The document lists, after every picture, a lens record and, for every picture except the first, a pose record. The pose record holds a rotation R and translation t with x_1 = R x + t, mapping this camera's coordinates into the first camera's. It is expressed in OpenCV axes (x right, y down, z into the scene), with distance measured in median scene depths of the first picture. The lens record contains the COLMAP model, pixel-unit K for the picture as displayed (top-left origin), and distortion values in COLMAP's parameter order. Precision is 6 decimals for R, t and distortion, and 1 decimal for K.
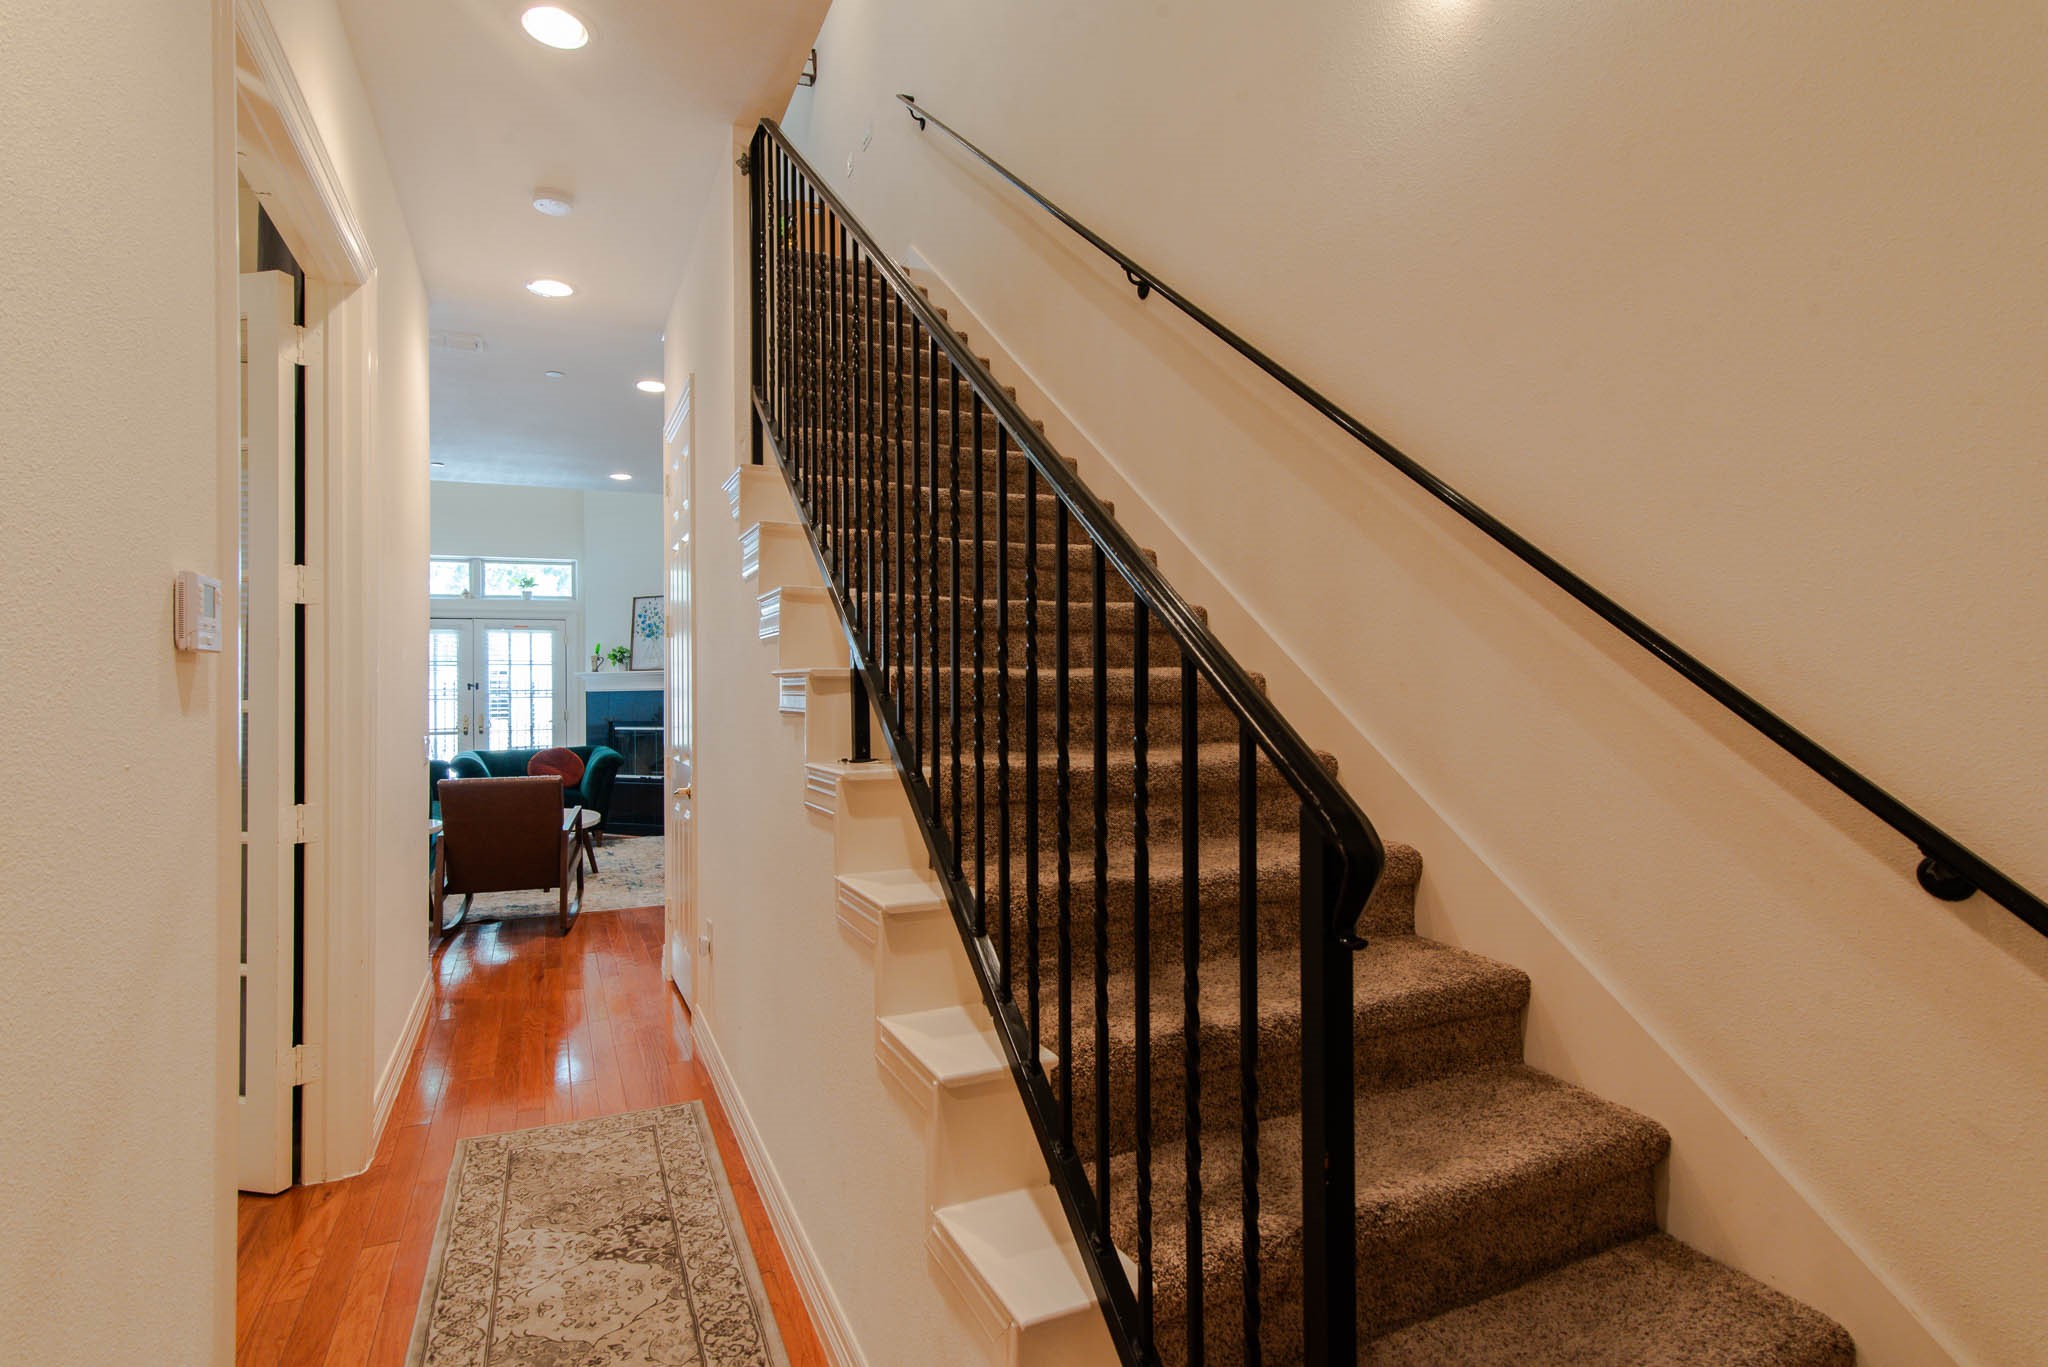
lens RADIAL K [[1015.4, 0, 1020.9], [0, 1015.4, 677.1], [0, 0, 1]] dist [0.014560, 0.000066]
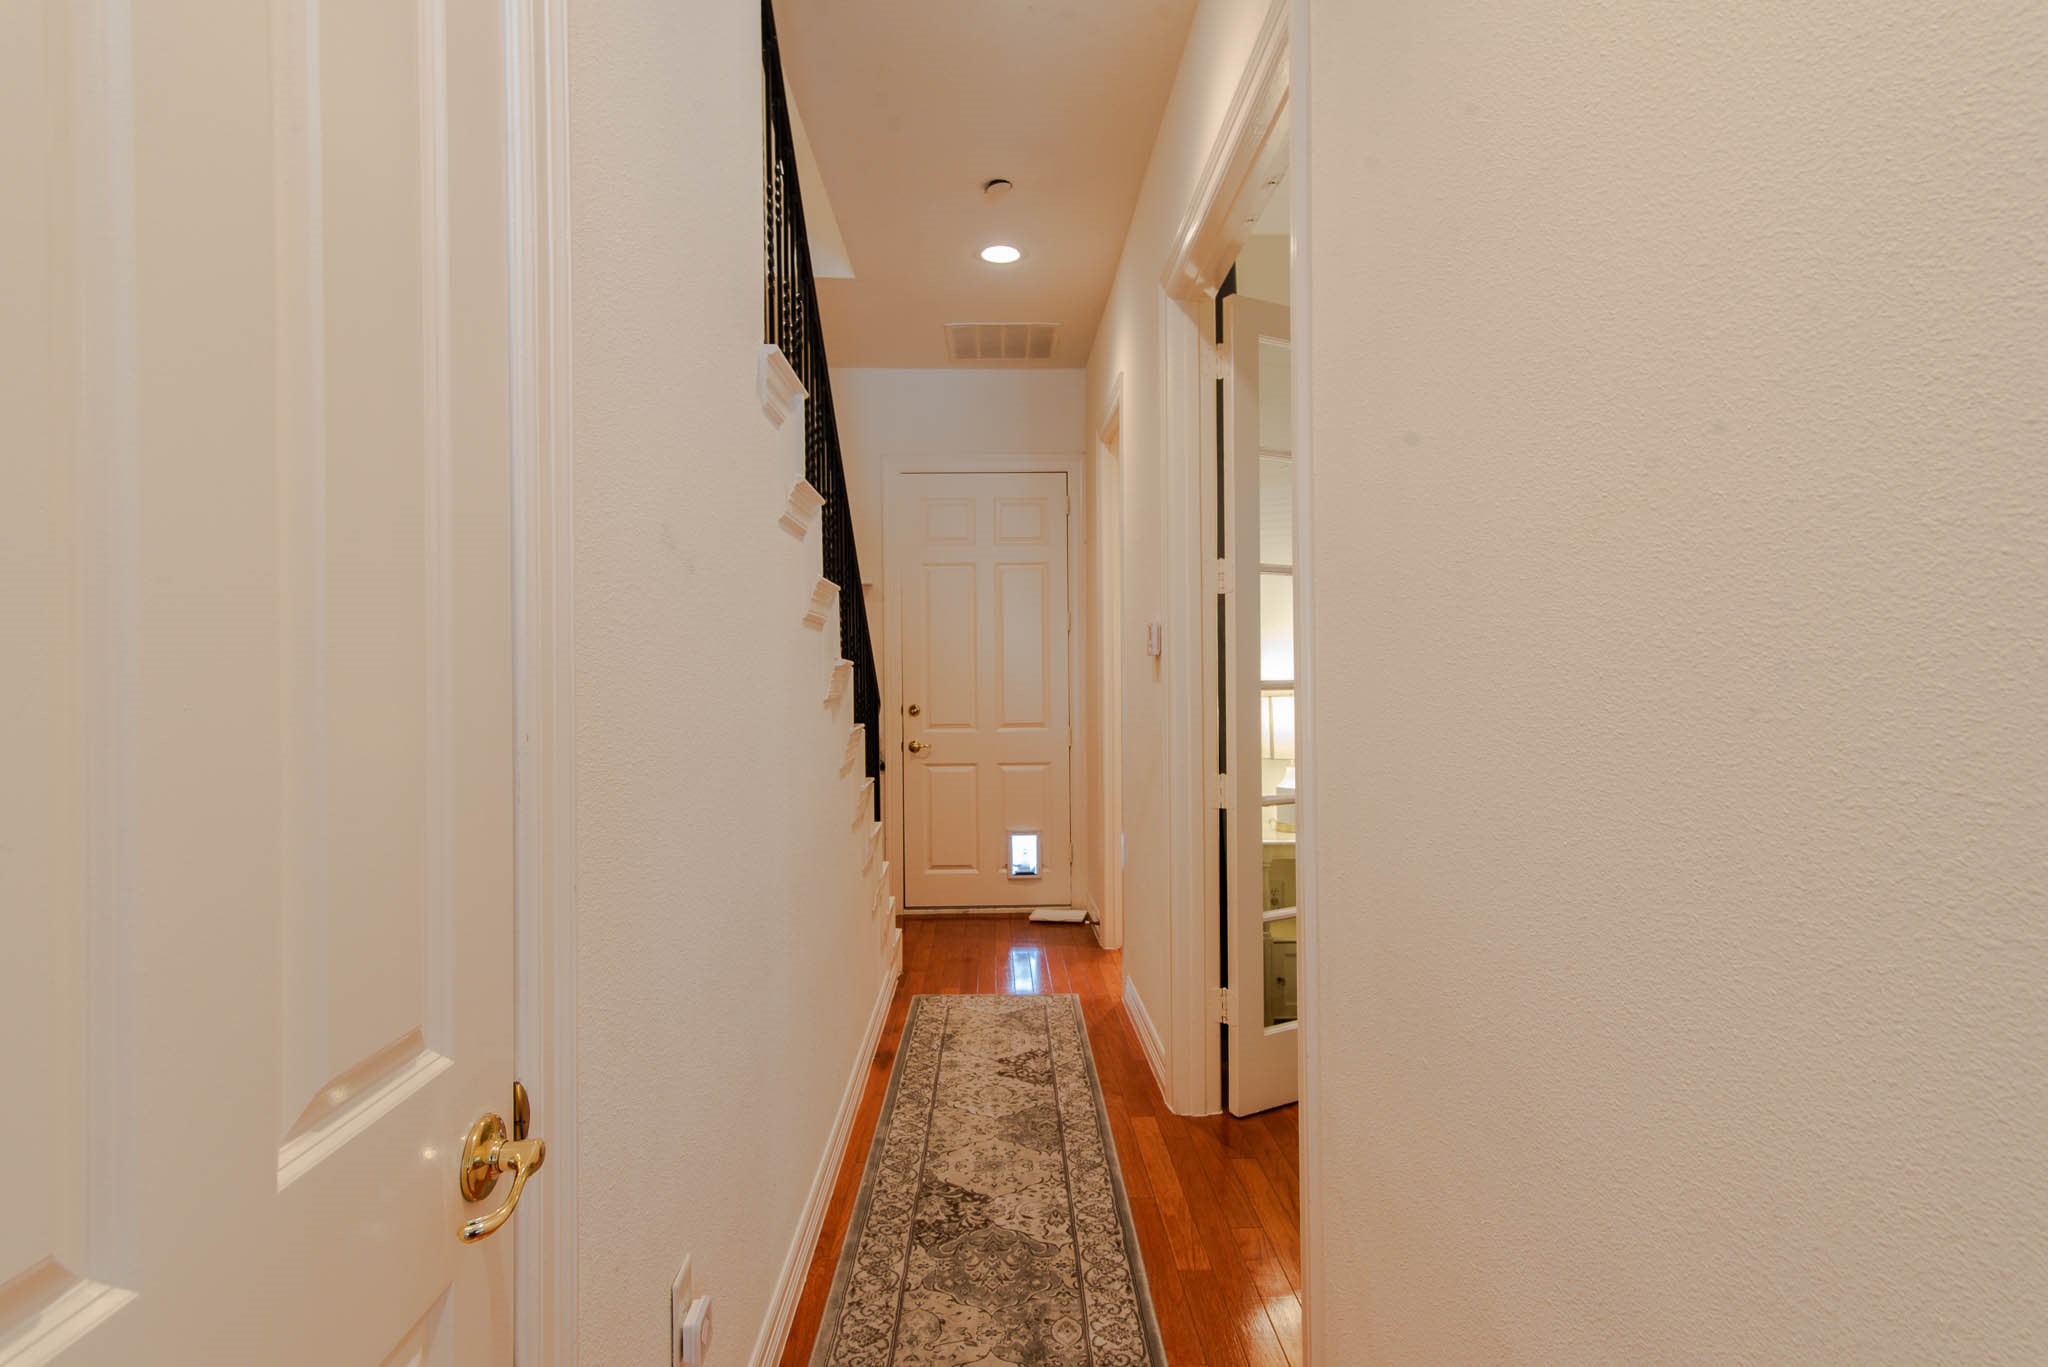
lens RADIAL K [[1015.4, 0, 1020.9], [0, 1015.4, 677.1], [0, 0, 1]] dist [0.014560, 0.000066]
pose [[-0.919186, 0.030423, 0.392646, -0.868656], [0.027885, 0.999537, -0.012168, 0.026802], [-0.392834, -0.000235, -0.919609, 1.935670]]
